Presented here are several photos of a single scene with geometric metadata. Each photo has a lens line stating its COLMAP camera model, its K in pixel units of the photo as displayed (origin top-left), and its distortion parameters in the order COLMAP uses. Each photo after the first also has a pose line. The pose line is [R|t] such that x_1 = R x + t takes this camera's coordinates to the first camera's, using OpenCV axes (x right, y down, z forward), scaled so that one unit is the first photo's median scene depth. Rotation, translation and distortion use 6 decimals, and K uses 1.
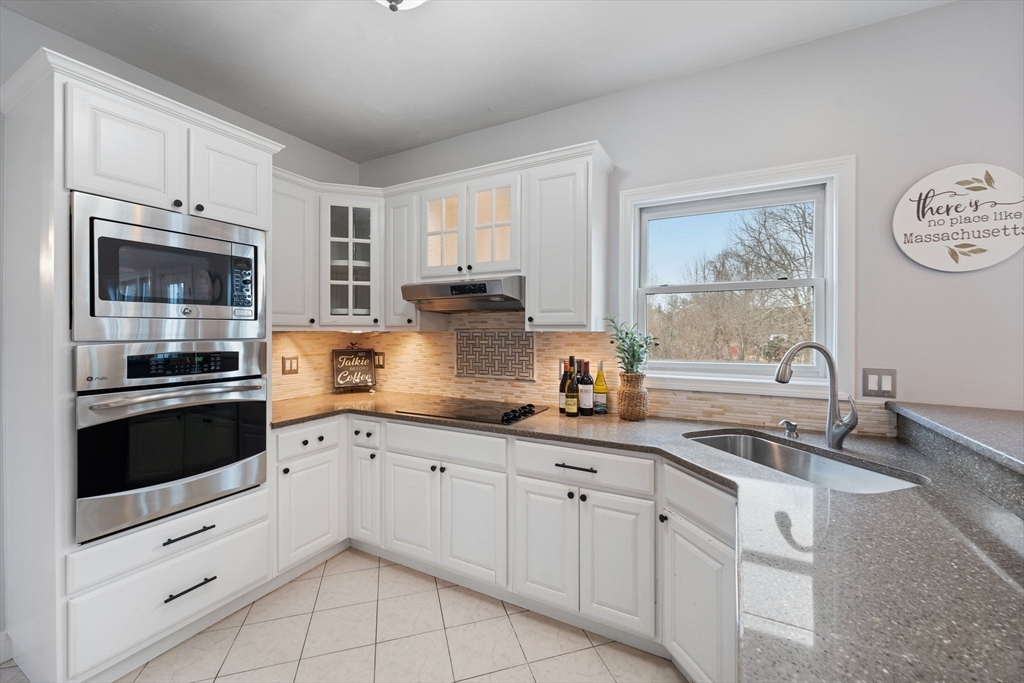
lens RADIAL K [[413.8, 0, 513.6], [0, 413.8, 330.8], [0, 0, 1]] dist [-0.003287, -0.000453]
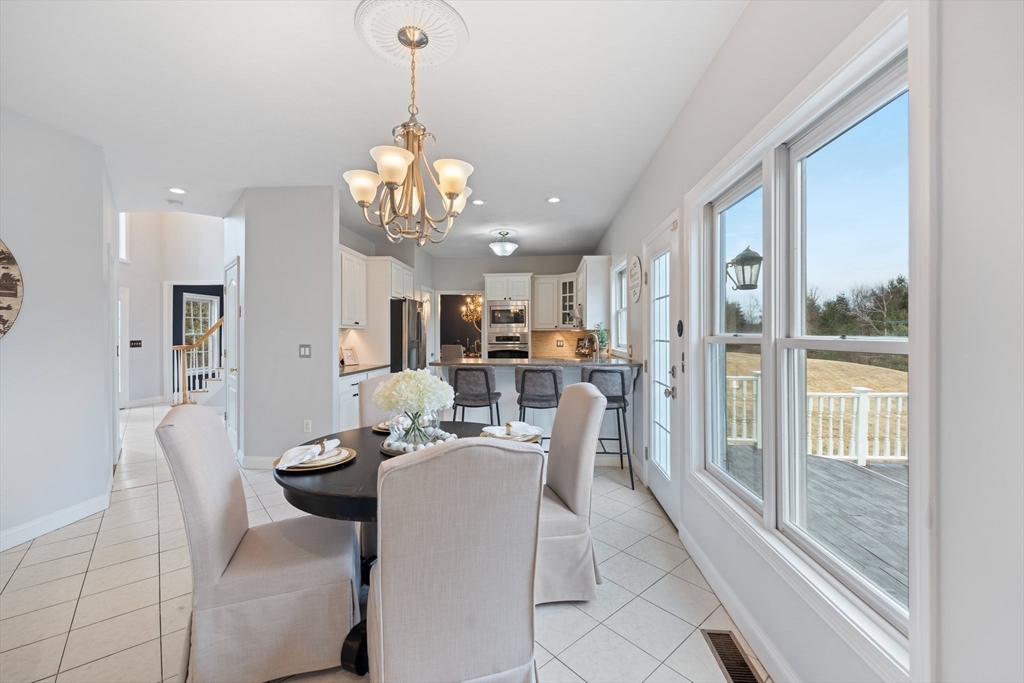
lens RADIAL K [[422.2, 0, 509.4], [0, 422.2, 329.9], [0, 0, 1]] dist [0.019730, -0.000135]
pose [[0.399660, -0.008432, -0.916625, 2.315668], [0.005126, 0.999963, -0.006964, 0.019254], [0.916649, -0.001915, 0.399688, -0.468570]]
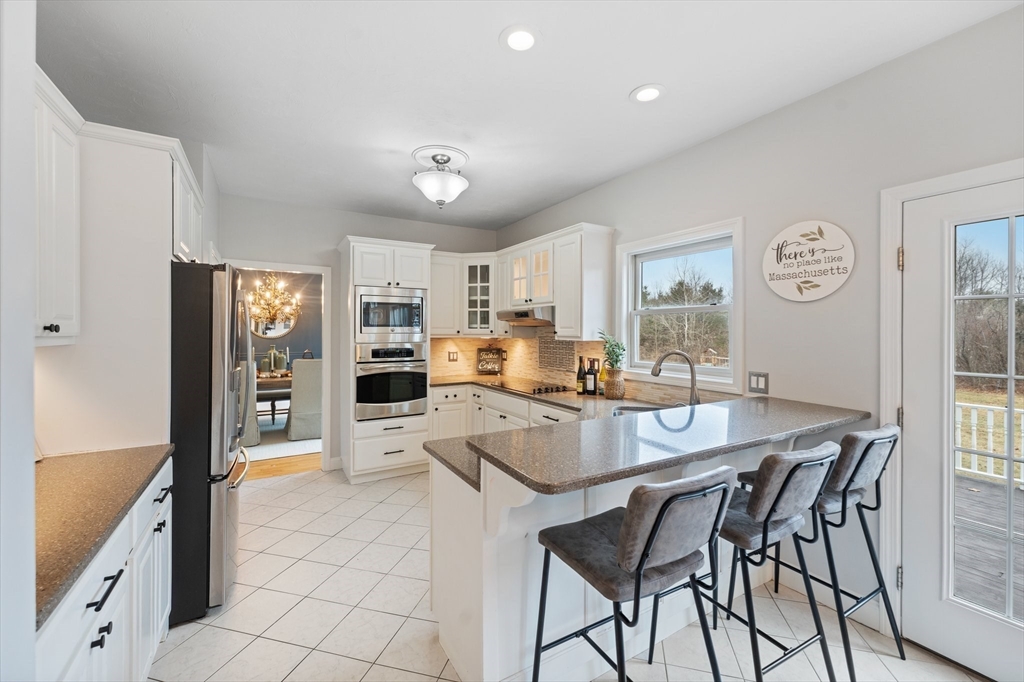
lens RADIAL K [[413.8, 0, 513.6], [0, 413.8, 330.3], [0, 0, 1]] dist [-0.003287, -0.000453]
pose [[0.860271, 0.001776, -0.509833, 0.752841], [-0.001225, 0.999998, 0.001417, -0.040140], [0.509835, -0.000594, 0.860272, -0.498211]]
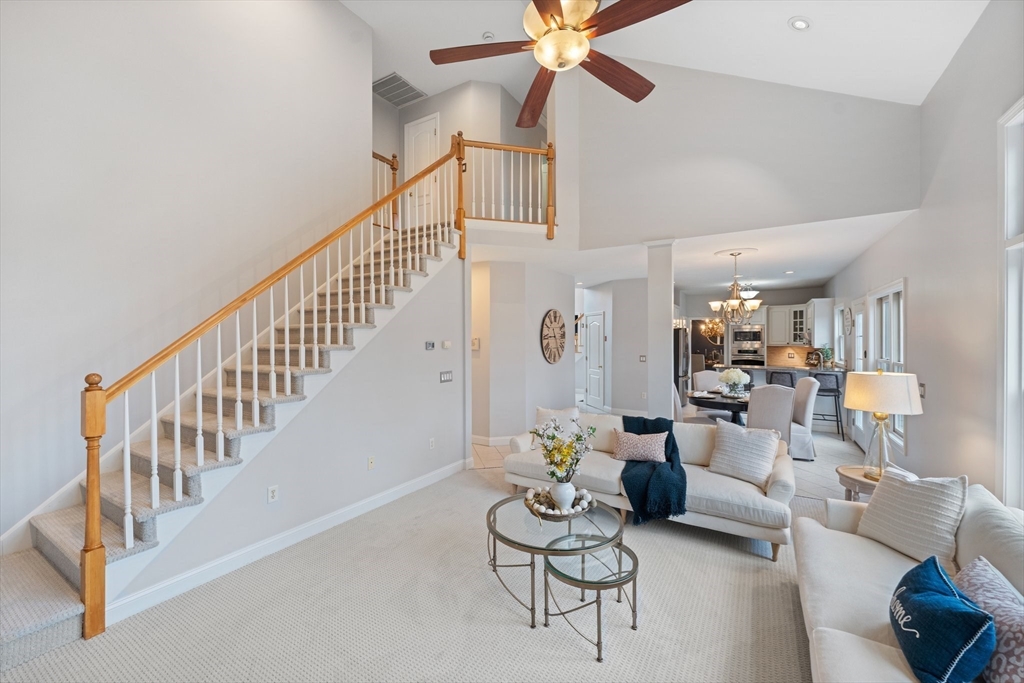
lens RADIAL K [[410.3, 0, 508.1], [0, 410.3, 338.1], [0, 0, 1]] dist [0.001078, -0.000029]
pose [[-0.061181, 0.000566, -0.998127, 3.986779], [0.004209, 0.999991, 0.000309, -0.097345], [0.998118, -0.004182, -0.061183, -1.524540]]
